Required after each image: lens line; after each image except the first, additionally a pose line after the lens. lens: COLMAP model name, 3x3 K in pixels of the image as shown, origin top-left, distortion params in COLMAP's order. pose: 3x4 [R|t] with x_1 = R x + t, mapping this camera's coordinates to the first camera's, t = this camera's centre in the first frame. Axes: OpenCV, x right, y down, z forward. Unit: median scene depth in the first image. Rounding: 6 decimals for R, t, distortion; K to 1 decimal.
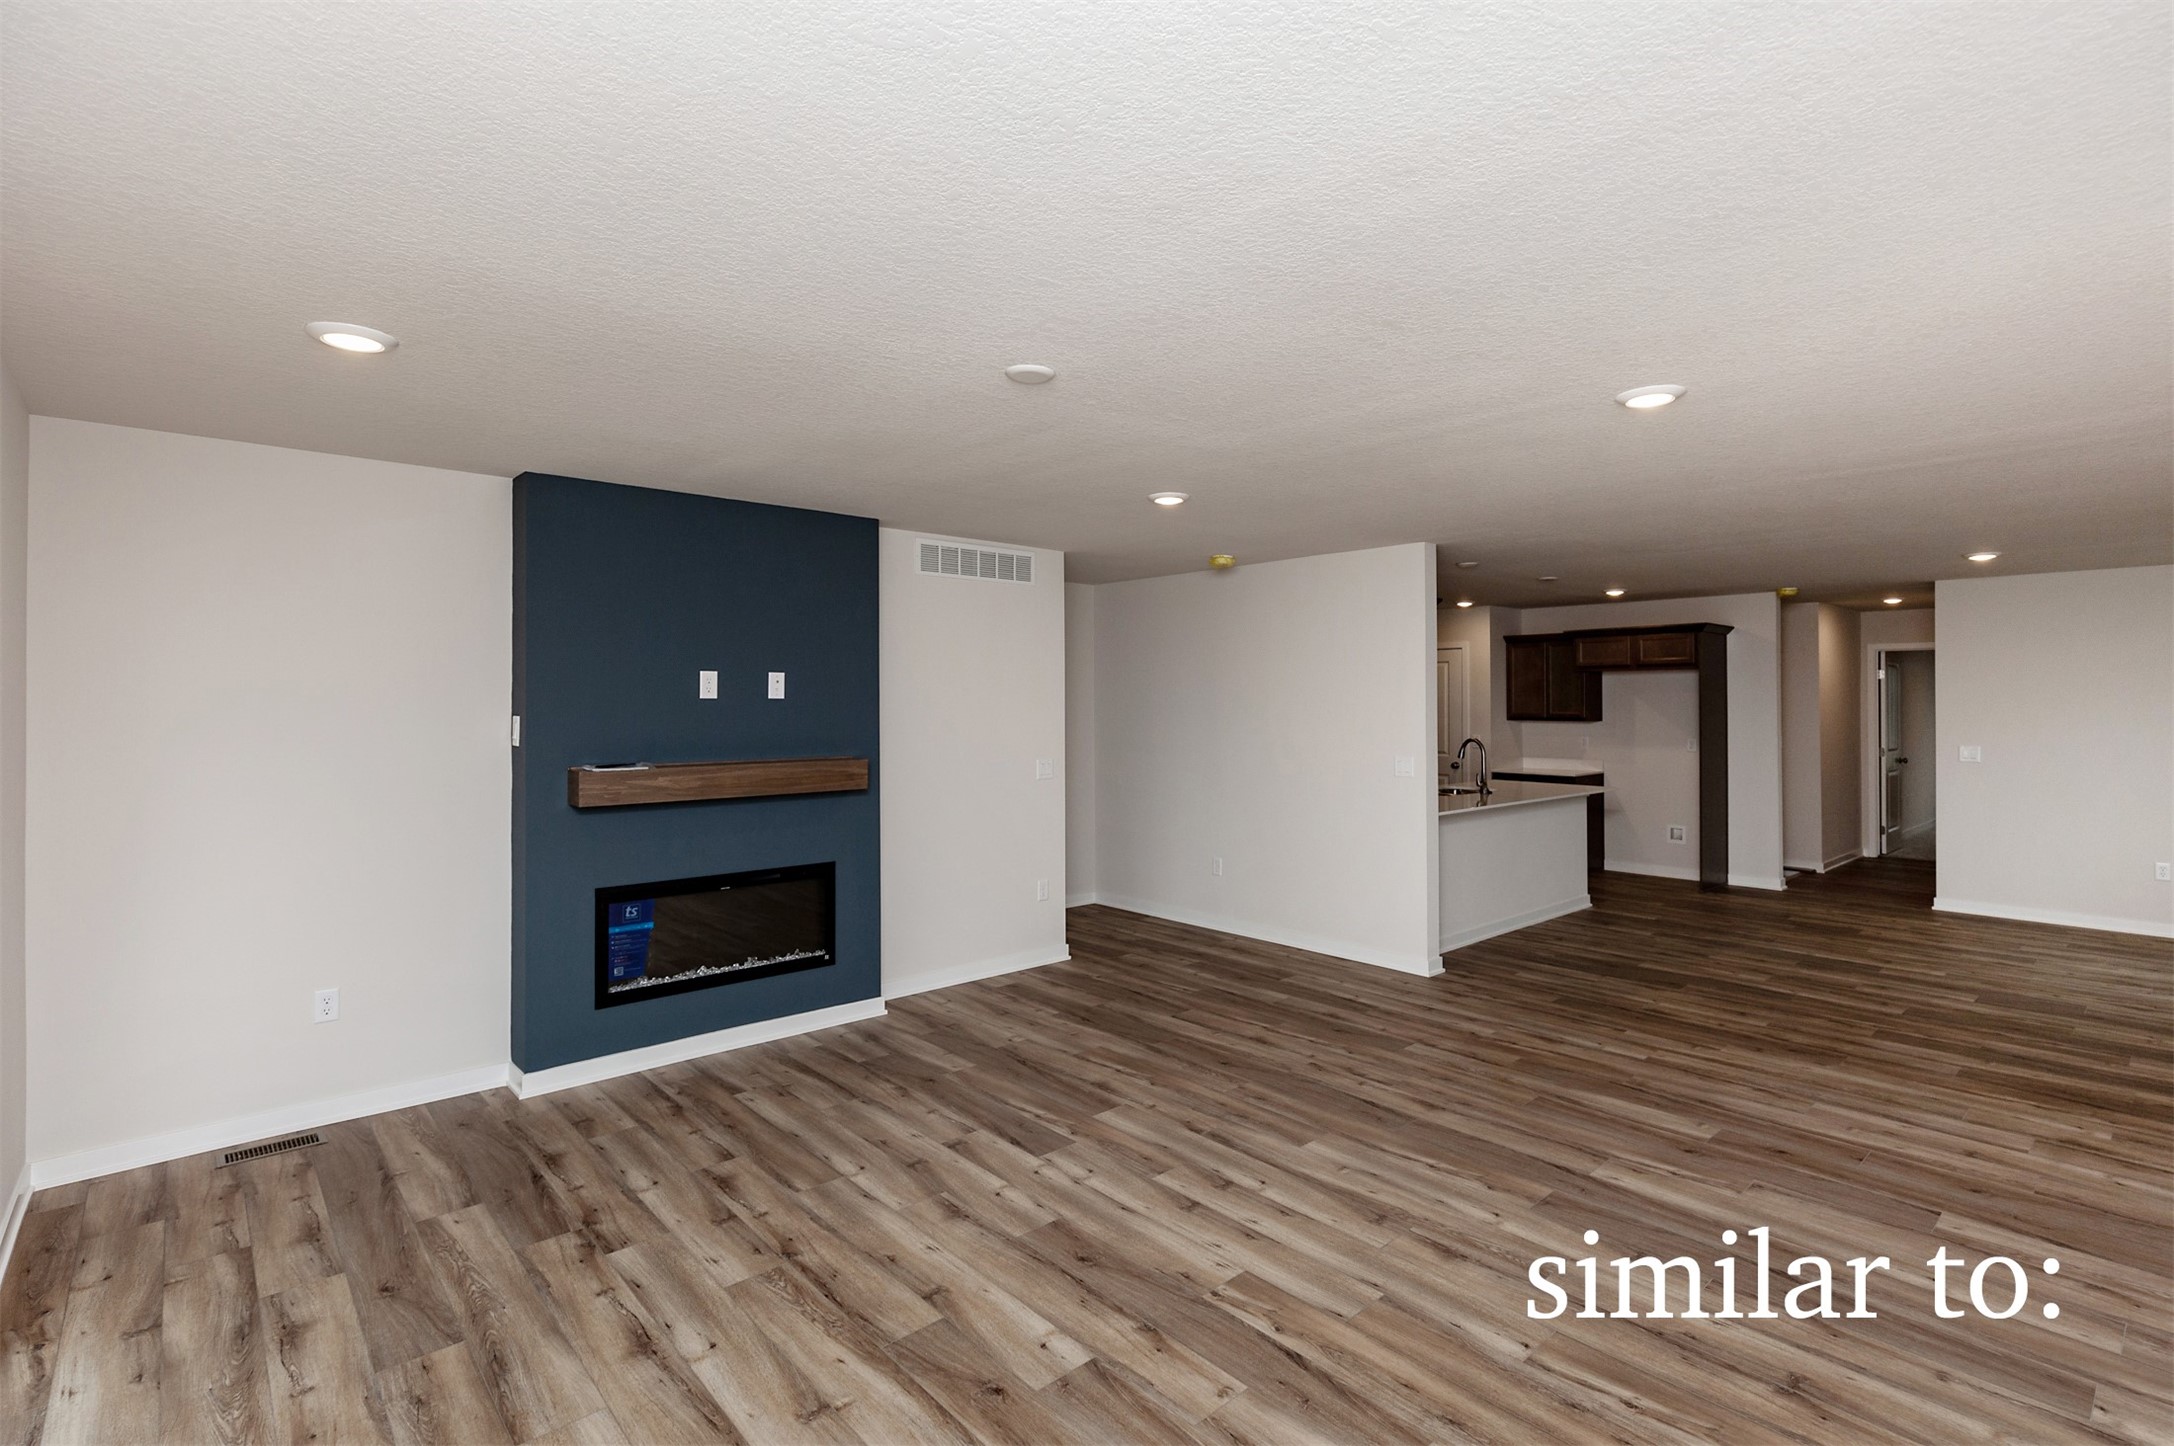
lens RADIAL K [[1016.3, 0, 1095.0], [0, 1016.3, 699.0], [0, 0, 1]] dist [0.016089, -0.005784]
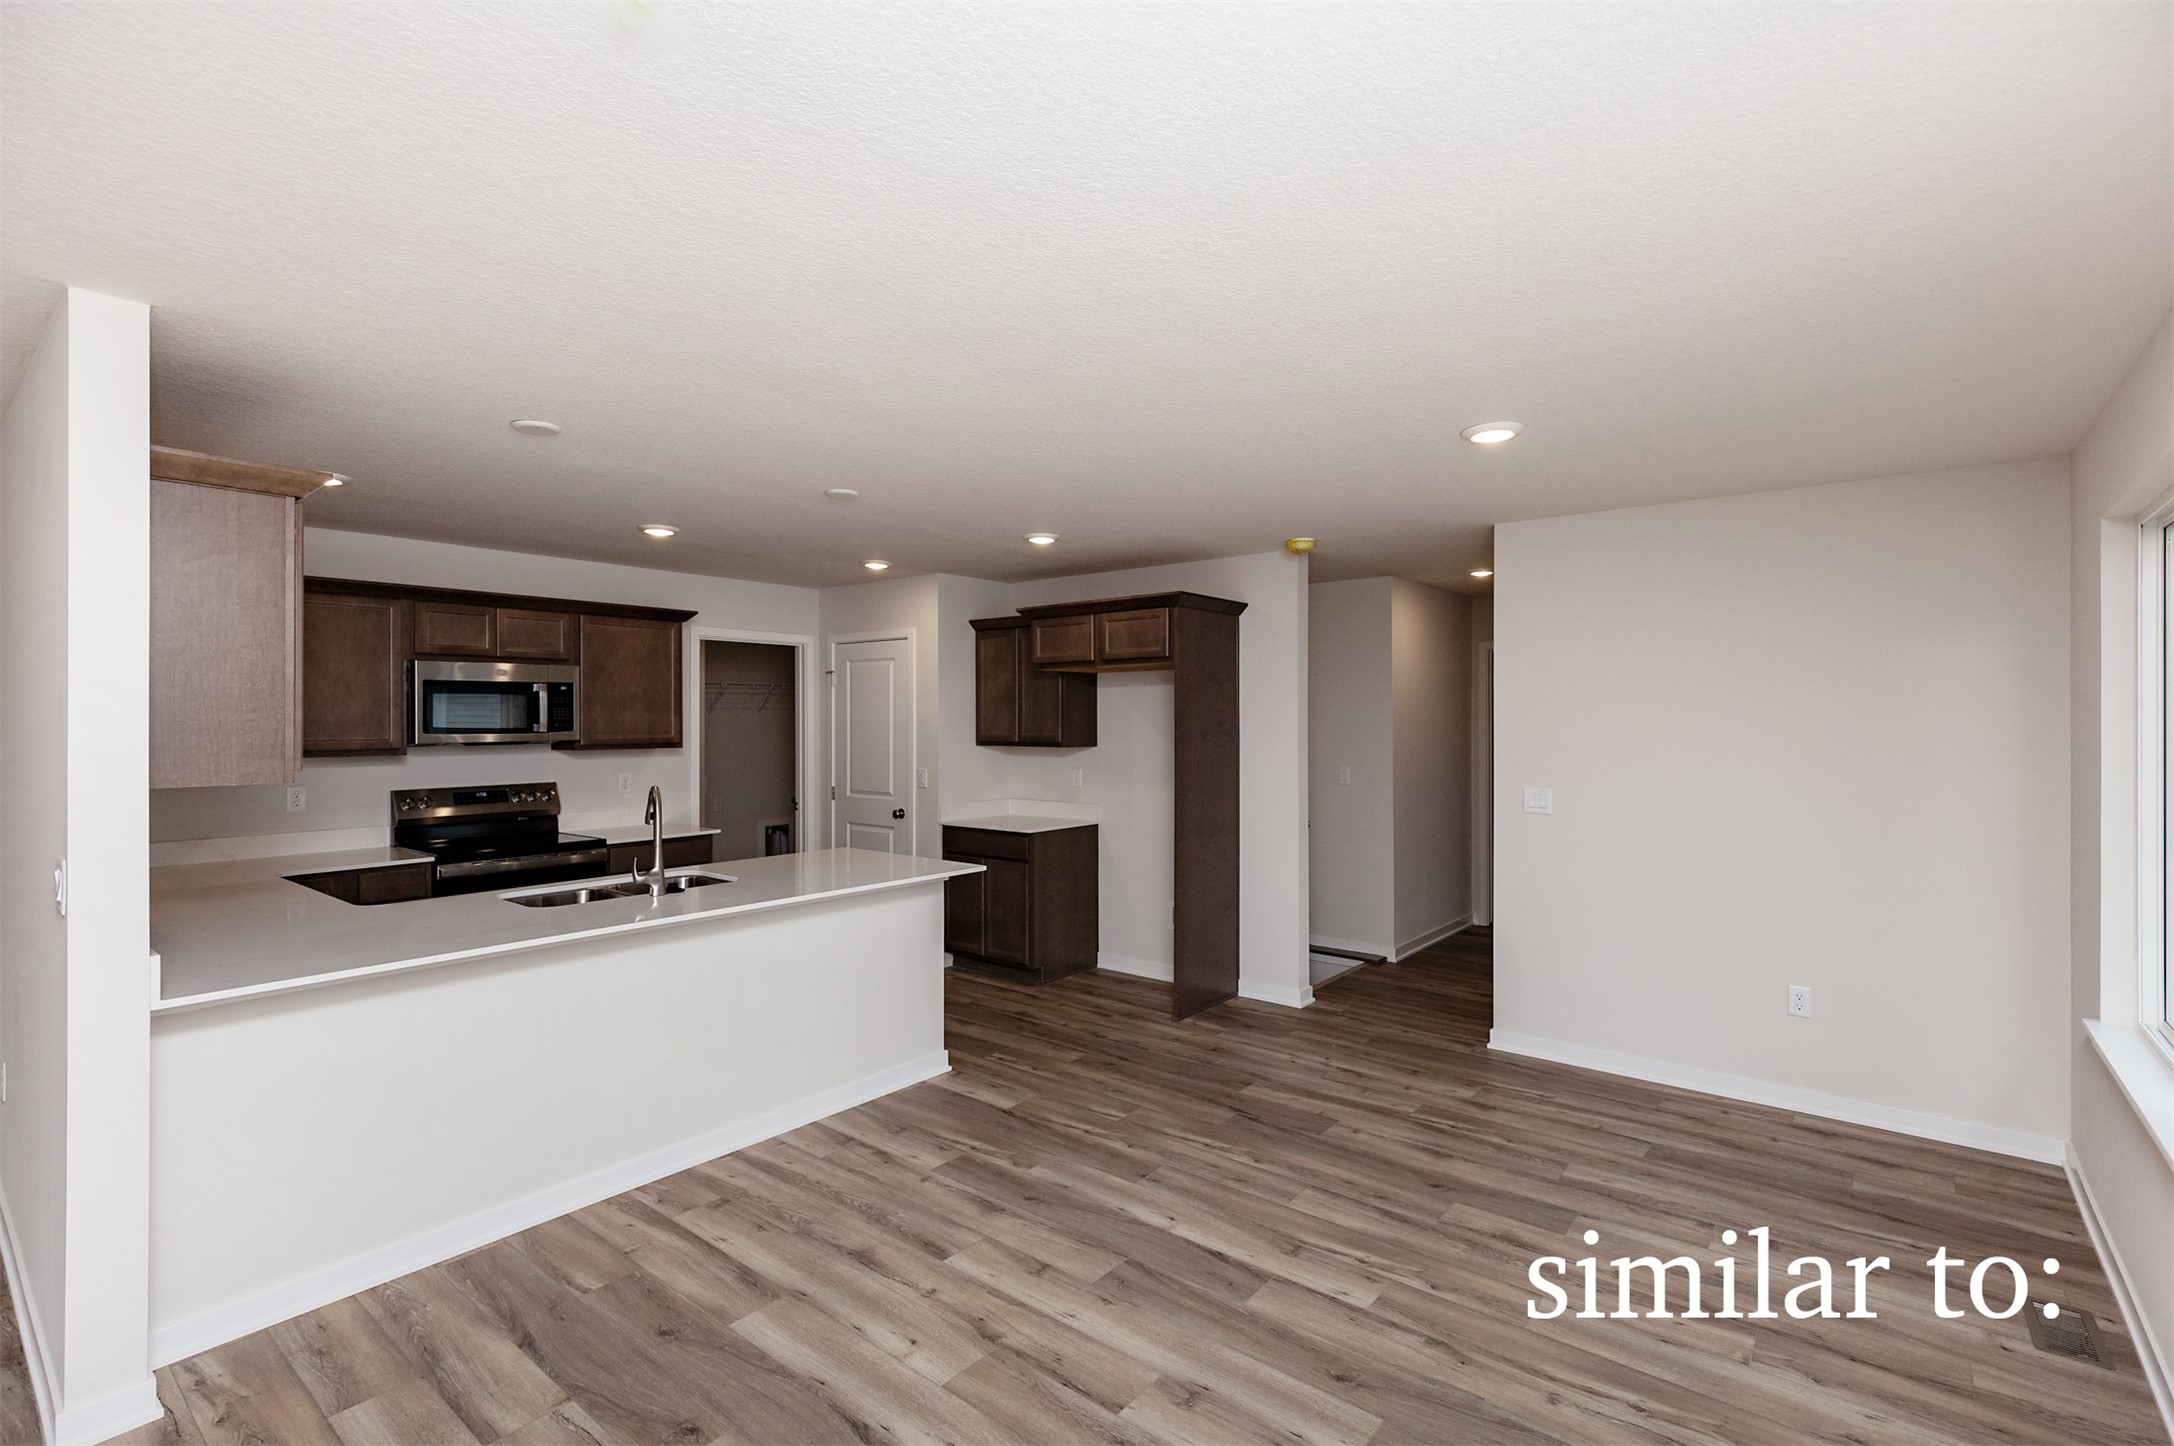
lens RADIAL K [[986.9, 0, 1087.0], [0, 986.9, 723.0], [0, 0, 1]] dist [0.012532, -0.000090]
pose [[0.988145, -0.000056, 0.153523, 0.894662], [-0.001037, 0.999975, 0.007037, 0.003360], [-0.153520, -0.007113, 0.988120, 0.815043]]
